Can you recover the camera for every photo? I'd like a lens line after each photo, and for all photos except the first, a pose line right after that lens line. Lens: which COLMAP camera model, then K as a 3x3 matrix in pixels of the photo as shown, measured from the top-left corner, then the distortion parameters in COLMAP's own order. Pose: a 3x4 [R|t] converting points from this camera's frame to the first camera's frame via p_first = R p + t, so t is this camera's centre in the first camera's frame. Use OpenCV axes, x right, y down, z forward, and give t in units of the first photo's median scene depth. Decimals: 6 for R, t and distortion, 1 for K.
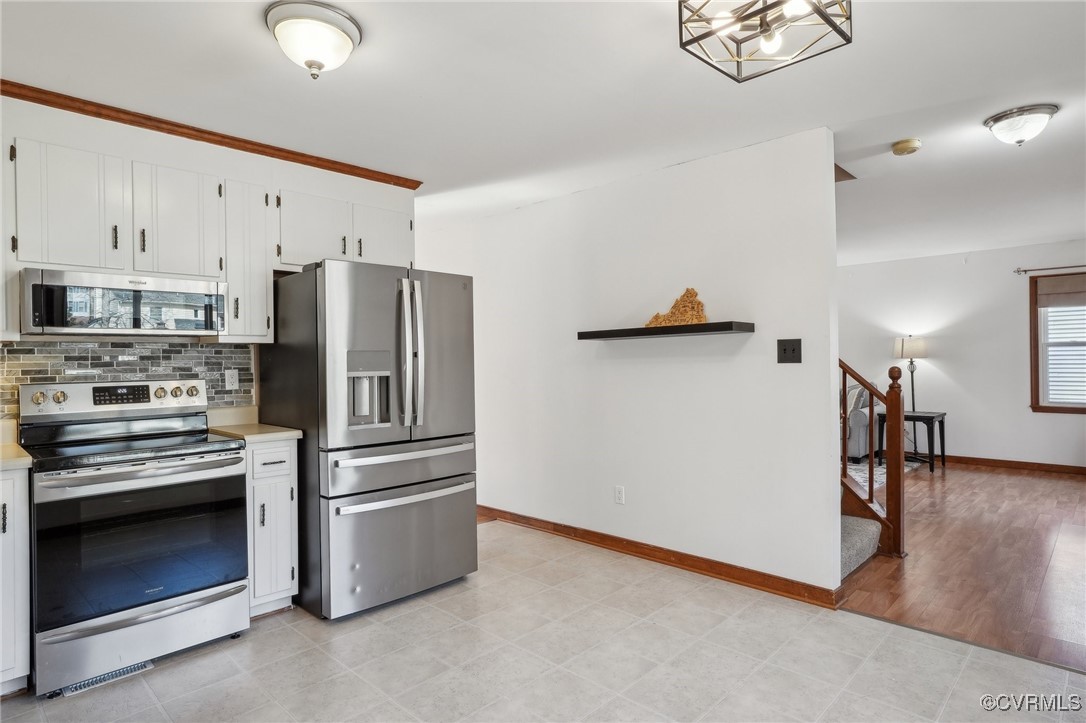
lens RADIAL K [[597.0, 0, 543.0], [0, 597.0, 361.5], [0, 0, 1]] dist [0.001584, 0.000646]
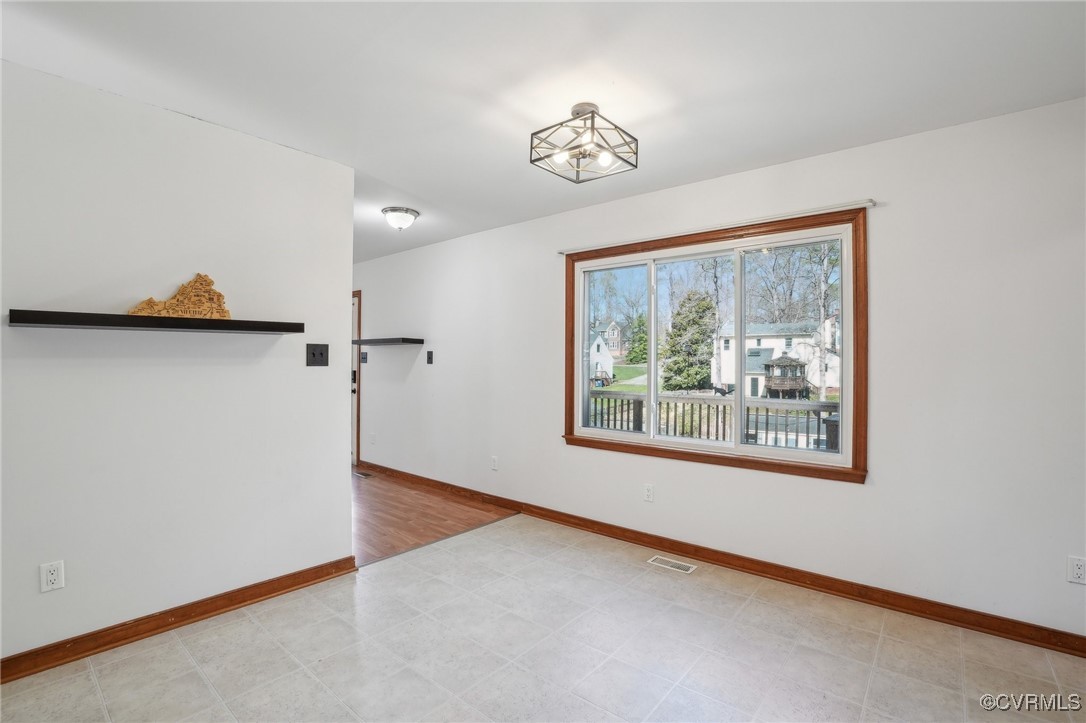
lens RADIAL K [[499.0, 0, 543.0], [0, 499.0, 361.5], [0, 0, 1]] dist [-0.072989, 0.017455]
pose [[-0.077389, 0.010043, 0.996950, -0.450257], [-0.004996, 0.999933, -0.010461, 0.001288], [-0.996988, -0.005790, -0.077334, 0.594166]]
